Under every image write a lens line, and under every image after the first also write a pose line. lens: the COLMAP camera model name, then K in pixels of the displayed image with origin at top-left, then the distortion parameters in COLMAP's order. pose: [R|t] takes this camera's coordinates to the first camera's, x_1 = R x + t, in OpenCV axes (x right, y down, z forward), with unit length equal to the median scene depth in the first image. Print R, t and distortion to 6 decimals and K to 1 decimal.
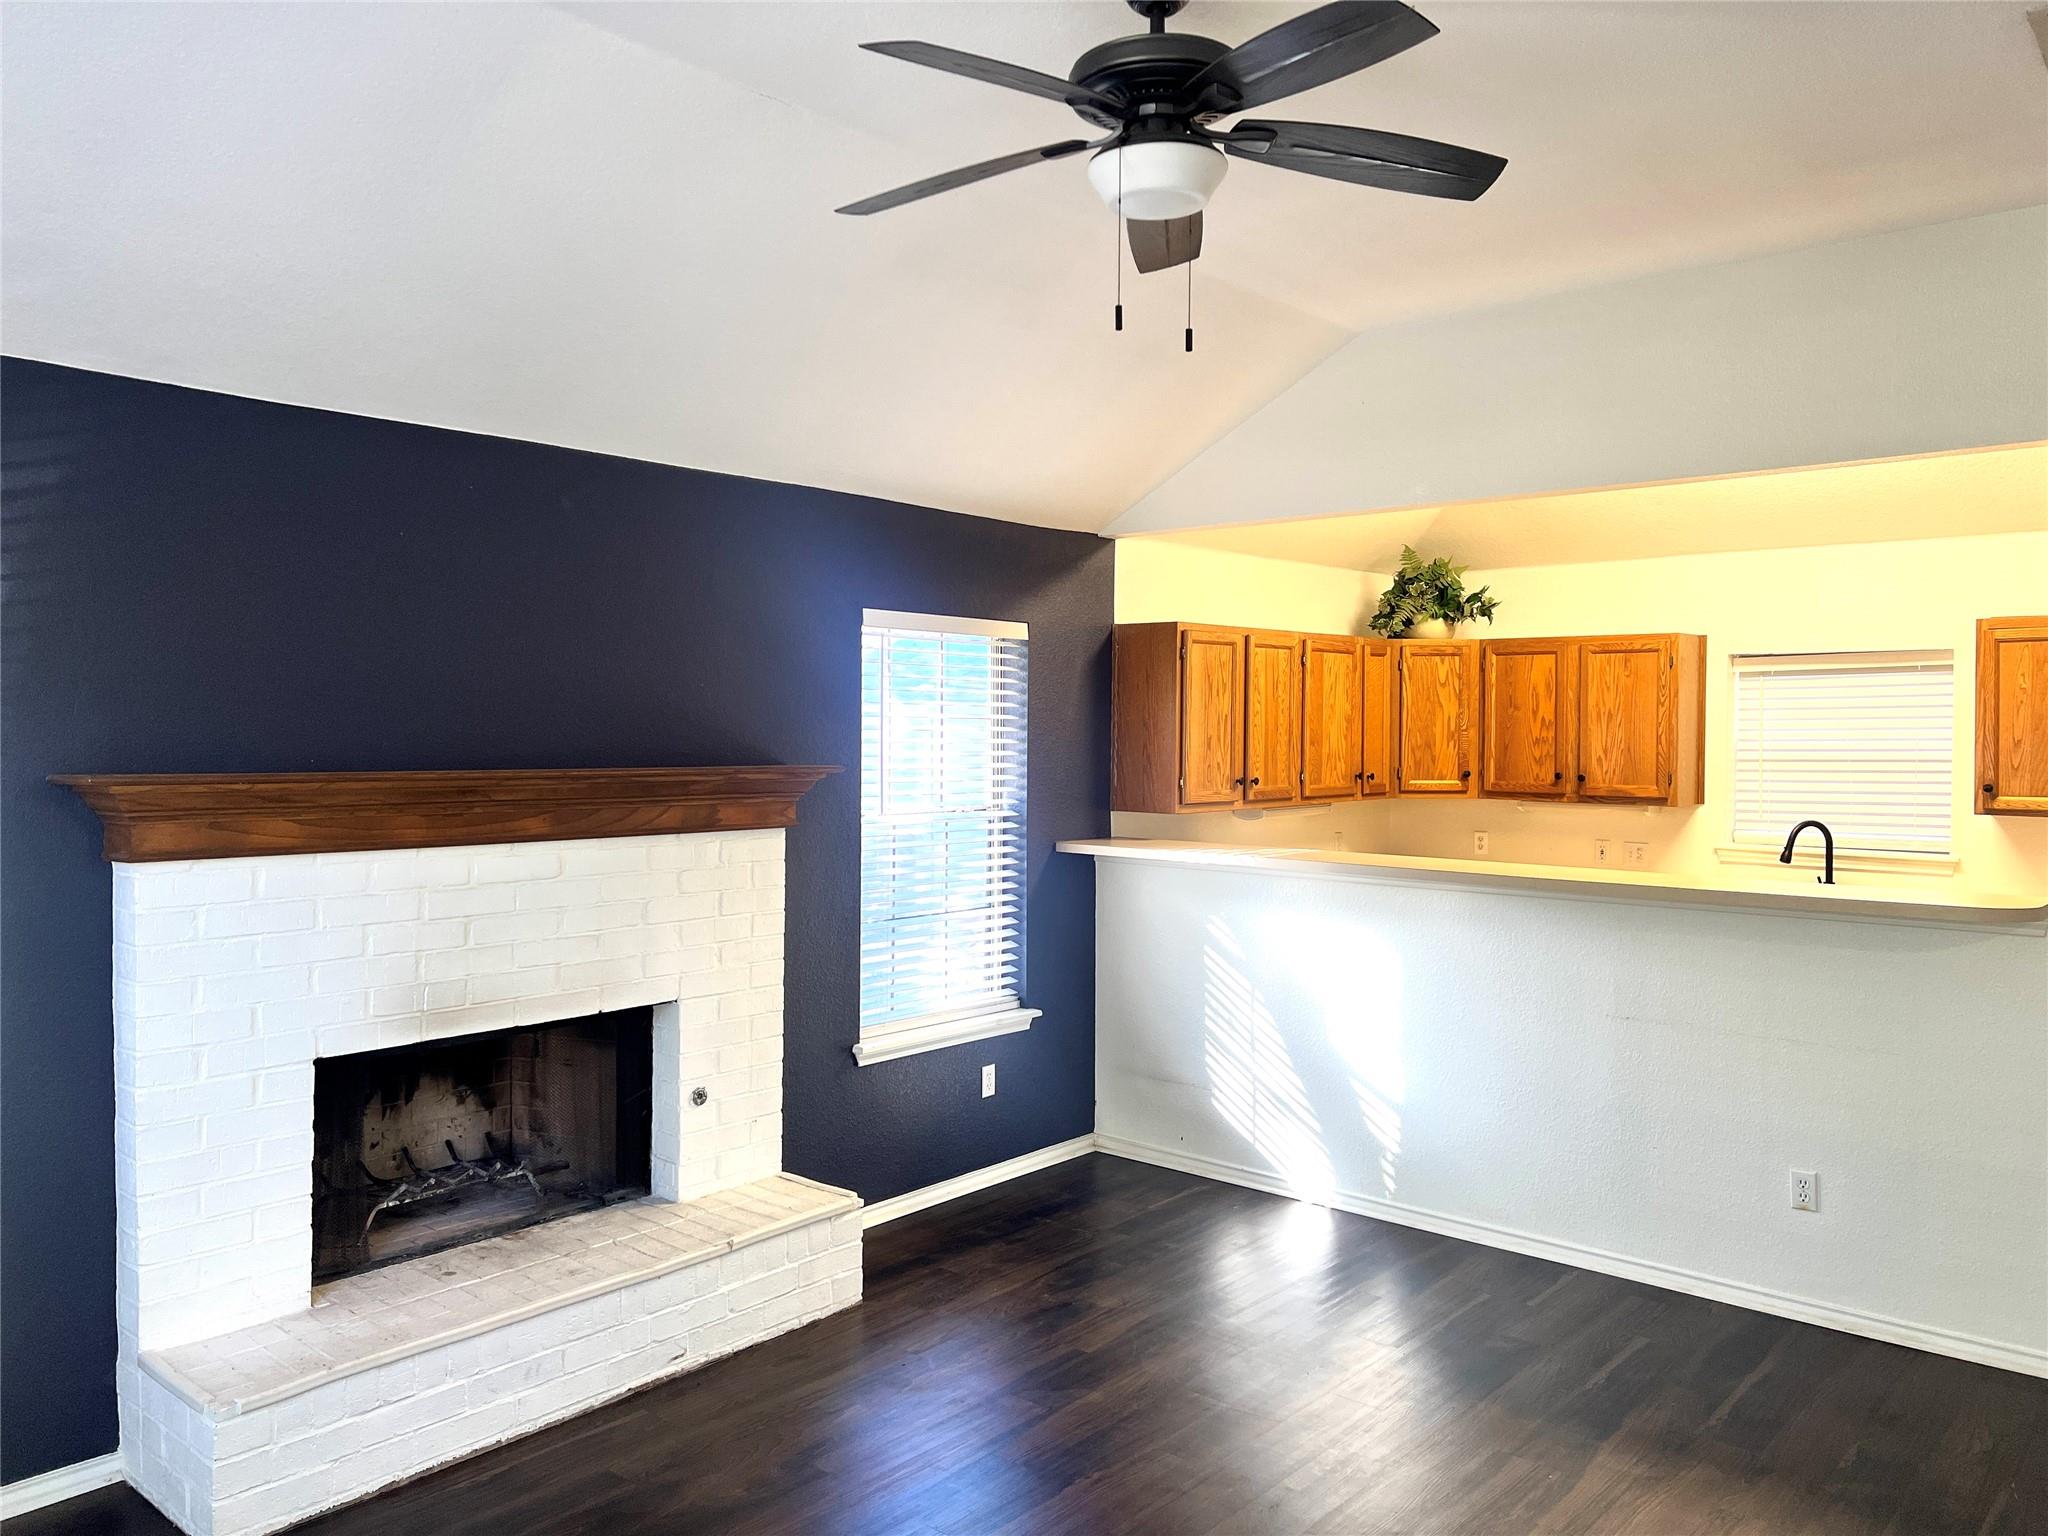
lens RADIAL K [[1522.0, 0, 1015.0], [0, 1522.0, 763.6], [0, 0, 1]] dist [0.014672, -0.010419]
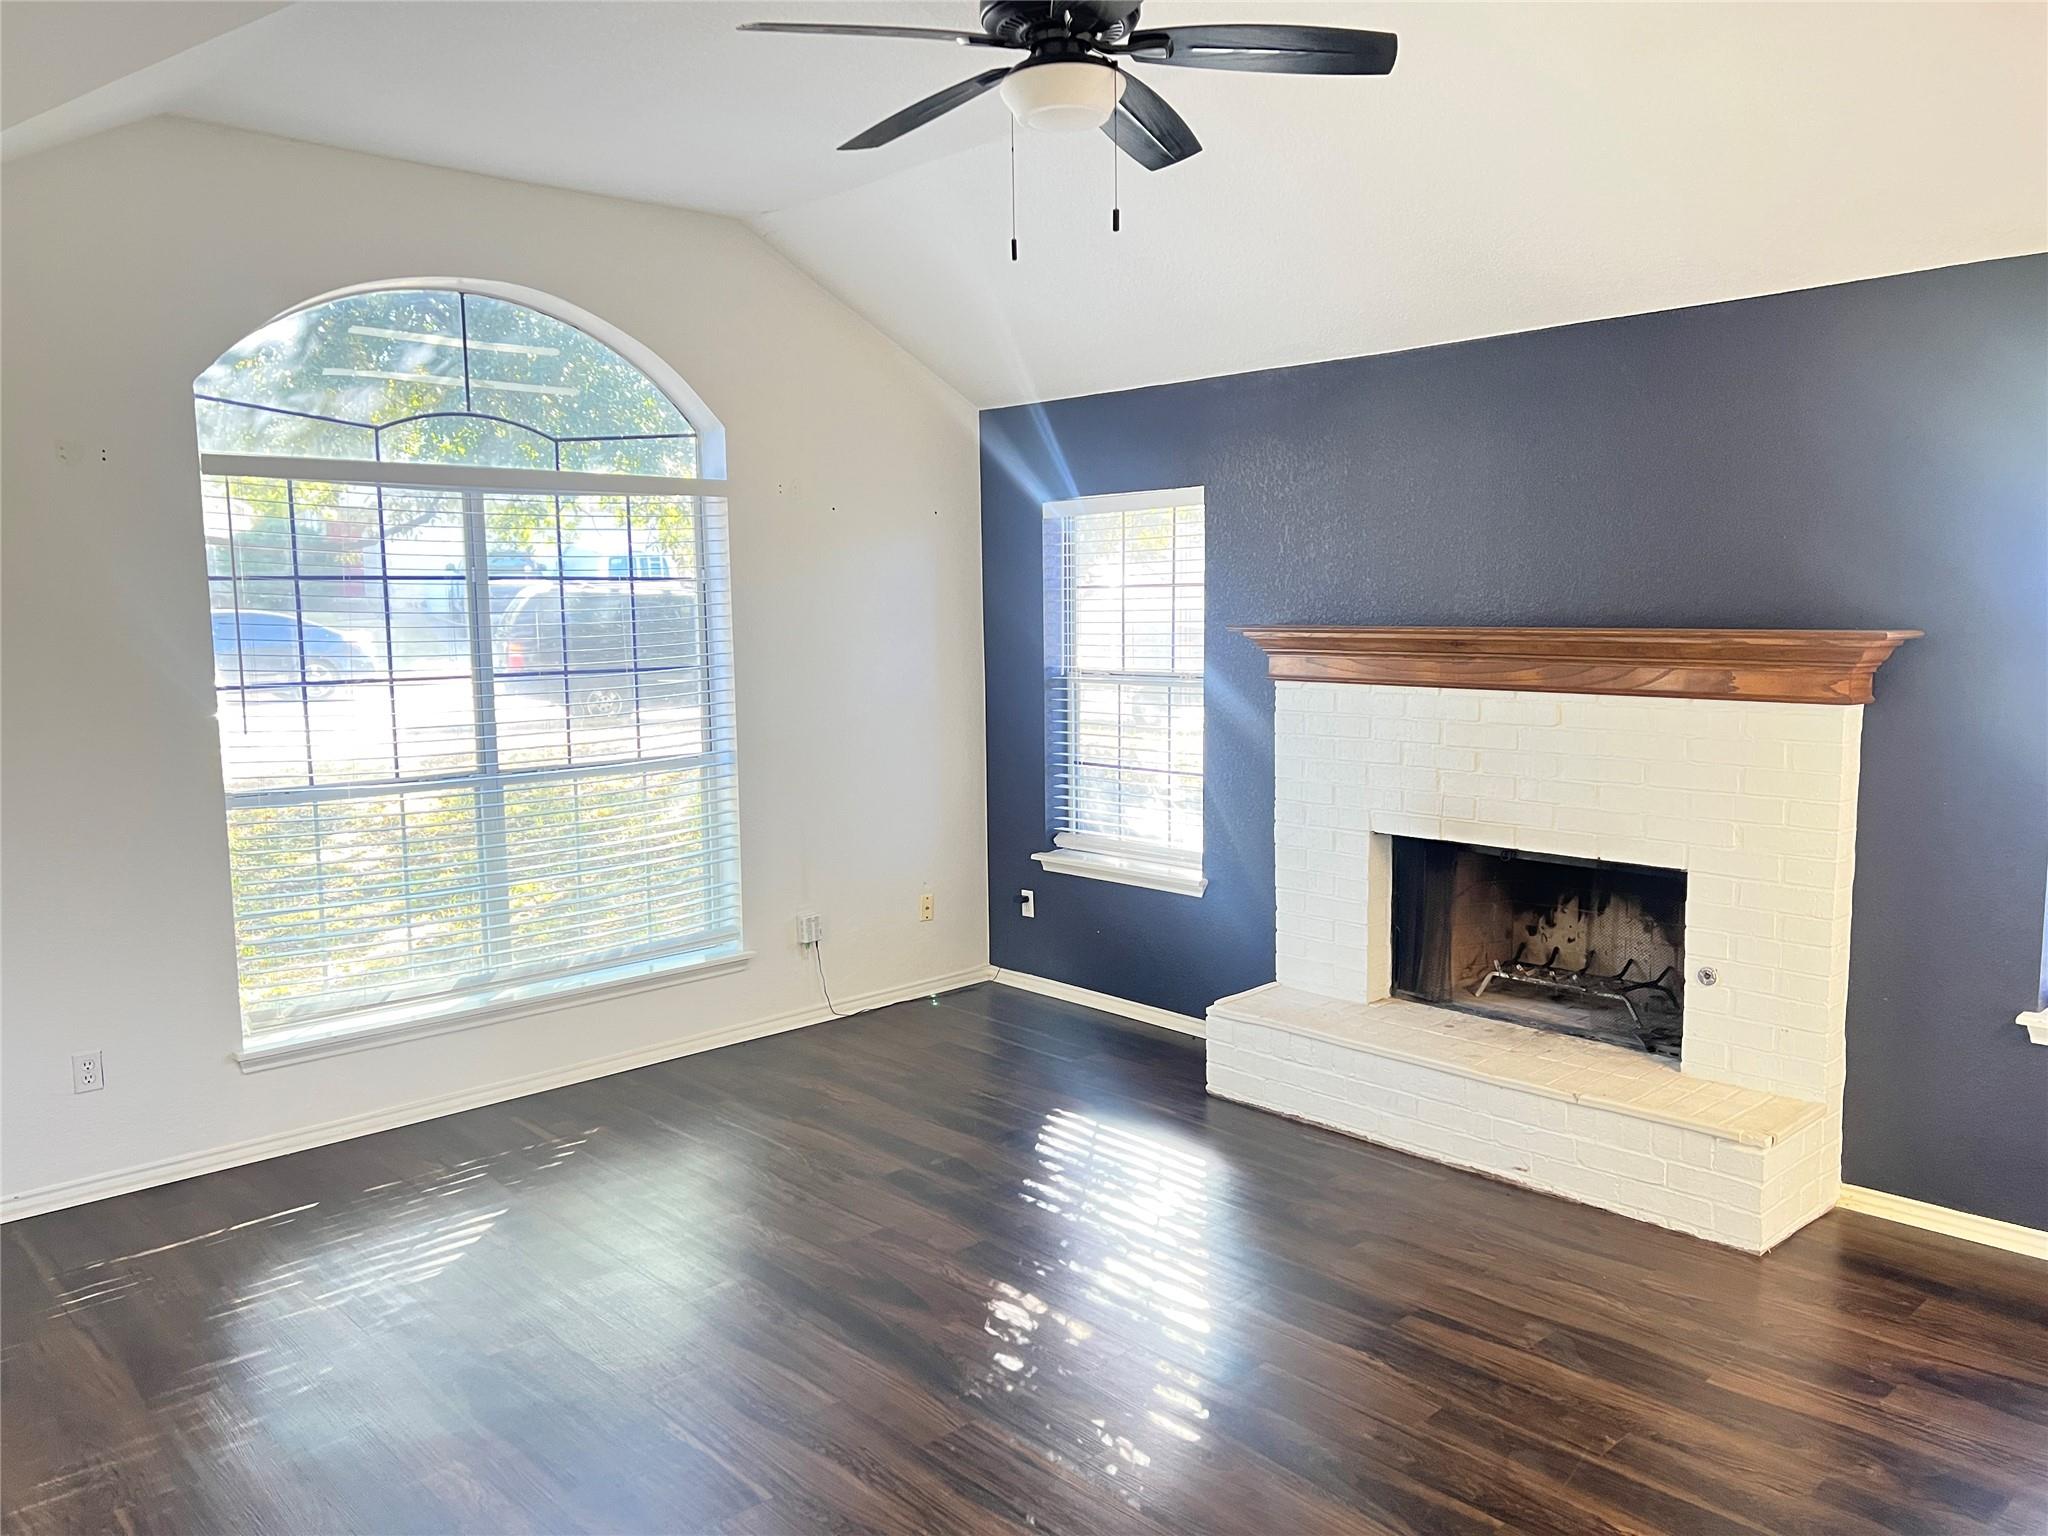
lens RADIAL K [[1522.0, 0, 1015.5], [0, 1522.0, 772.3], [0, 0, 1]] dist [0.014672, -0.010419]
pose [[-0.103876, 0.114774, -0.987946, 0.818951], [-0.007572, 0.993199, 0.116180, -0.017538], [0.994561, 0.019549, -0.102300, 0.705818]]
